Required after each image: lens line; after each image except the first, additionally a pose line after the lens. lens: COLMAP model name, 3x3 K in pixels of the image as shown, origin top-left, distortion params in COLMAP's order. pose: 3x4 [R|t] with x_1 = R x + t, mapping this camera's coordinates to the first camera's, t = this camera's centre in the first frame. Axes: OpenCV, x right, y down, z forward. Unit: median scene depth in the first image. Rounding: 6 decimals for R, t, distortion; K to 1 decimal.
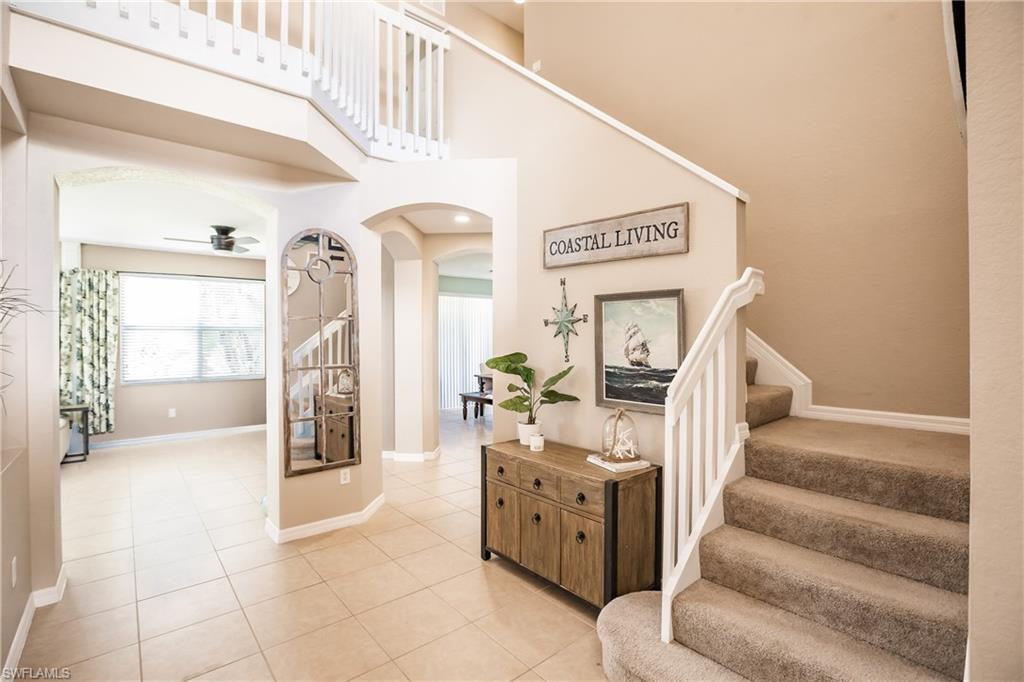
lens RADIAL K [[465.4, 0, 515.5], [0, 465.4, 339.3], [0, 0, 1]] dist [-0.056131, 0.016662]
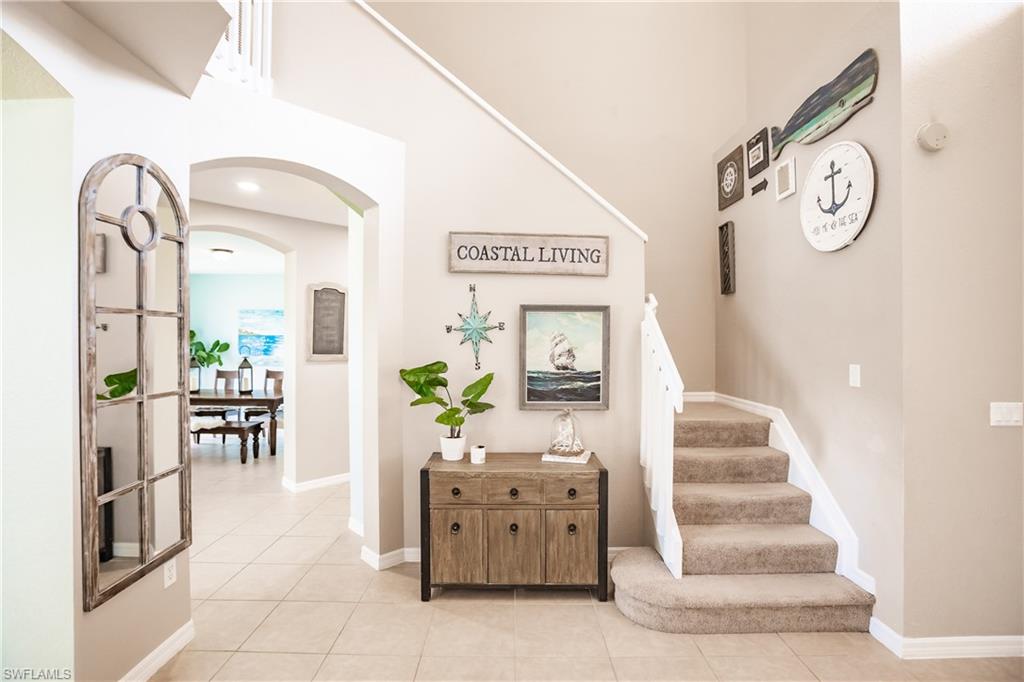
lens RADIAL K [[465.4, 0, 515.5], [0, 465.4, 339.3], [0, 0, 1]] dist [-0.056131, 0.016662]
pose [[0.657597, 0.001786, 0.753367, -0.661942], [0.002731, 0.999985, -0.004754, -0.012094], [-0.753365, 0.005184, 0.657583, 0.329732]]
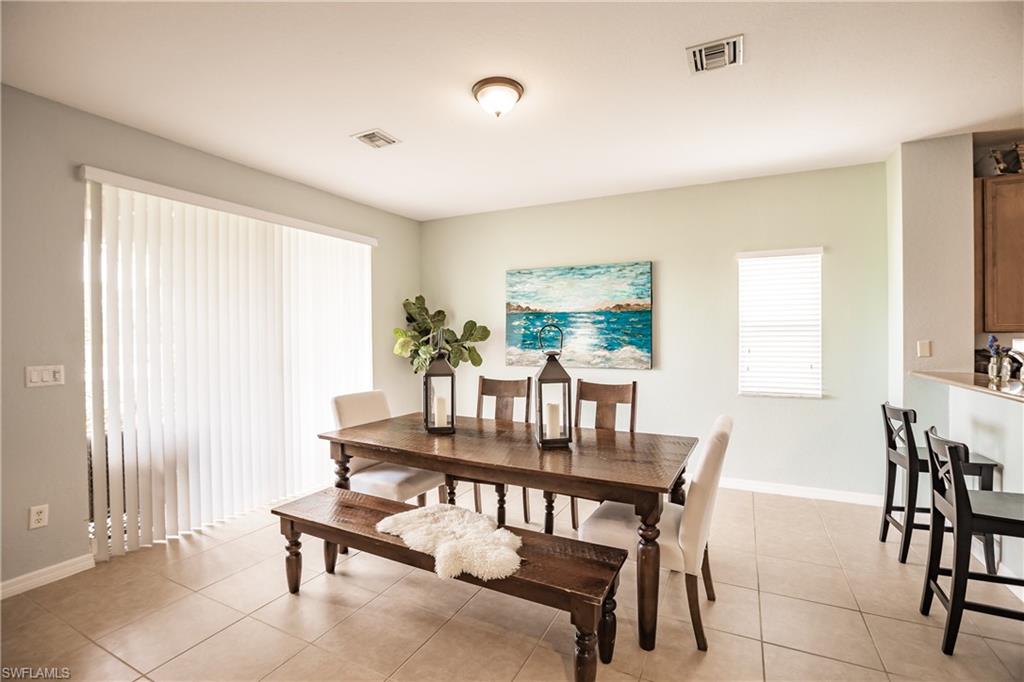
lens RADIAL K [[465.4, 0, 515.5], [0, 465.4, 339.3], [0, 0, 1]] dist [-0.056131, 0.016662]
pose [[0.920984, -0.003271, 0.389587, -0.264364], [0.001630, 0.999988, 0.004544, 0.030028], [-0.389597, -0.003550, 0.920979, 1.990847]]
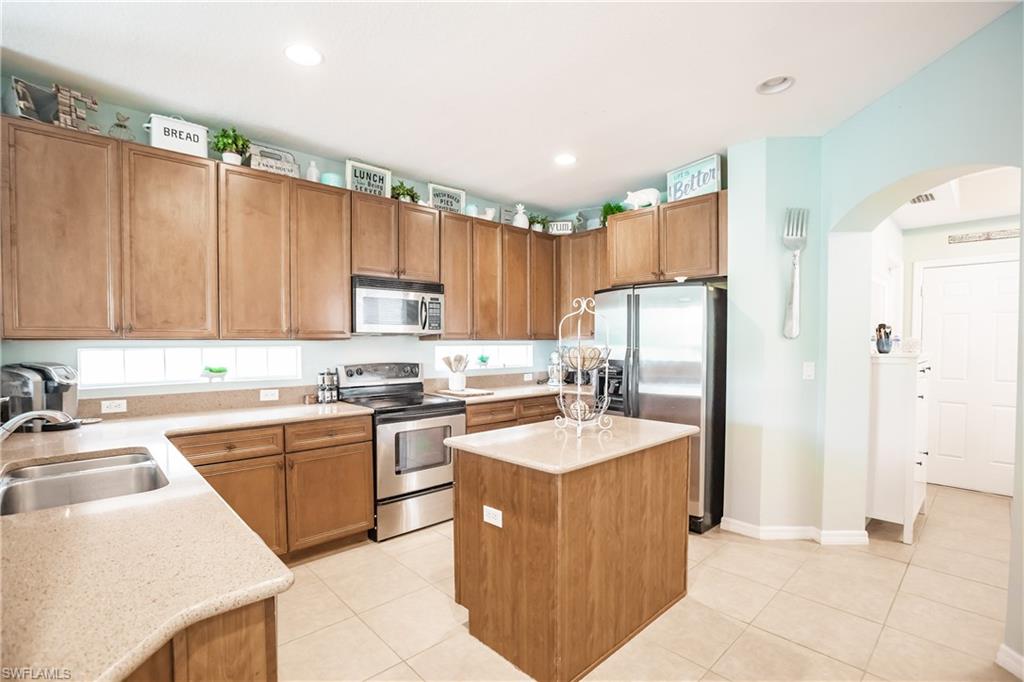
lens RADIAL K [[465.4, 0, 515.5], [0, 465.4, 339.3], [0, 0, 1]] dist [-0.056131, 0.016662]
pose [[-0.041980, 0.007858, 0.999088, 0.420507], [0.002015, 0.999968, -0.007780, 0.026944], [-0.999116, 0.001687, -0.041994, 1.725718]]
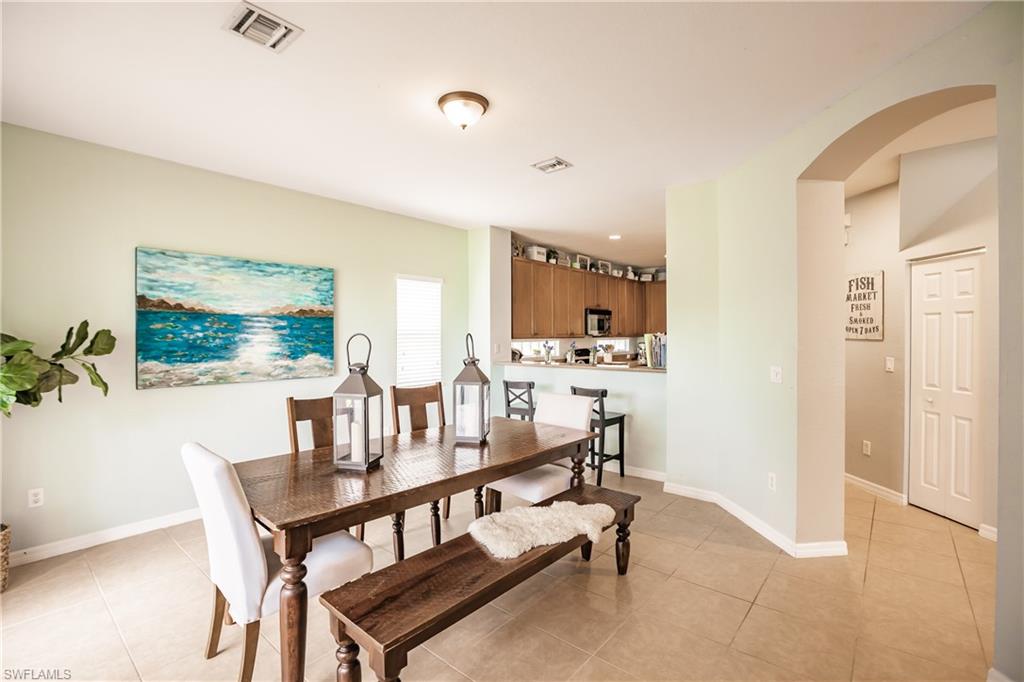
lens RADIAL K [[465.4, 0, 515.5], [0, 465.4, 339.3], [0, 0, 1]] dist [-0.056131, 0.016662]
pose [[-0.160898, -0.001541, 0.986970, -0.859507], [0.009642, 0.999949, 0.003133, 0.016554], [-0.986924, 0.010021, -0.160875, 2.850837]]
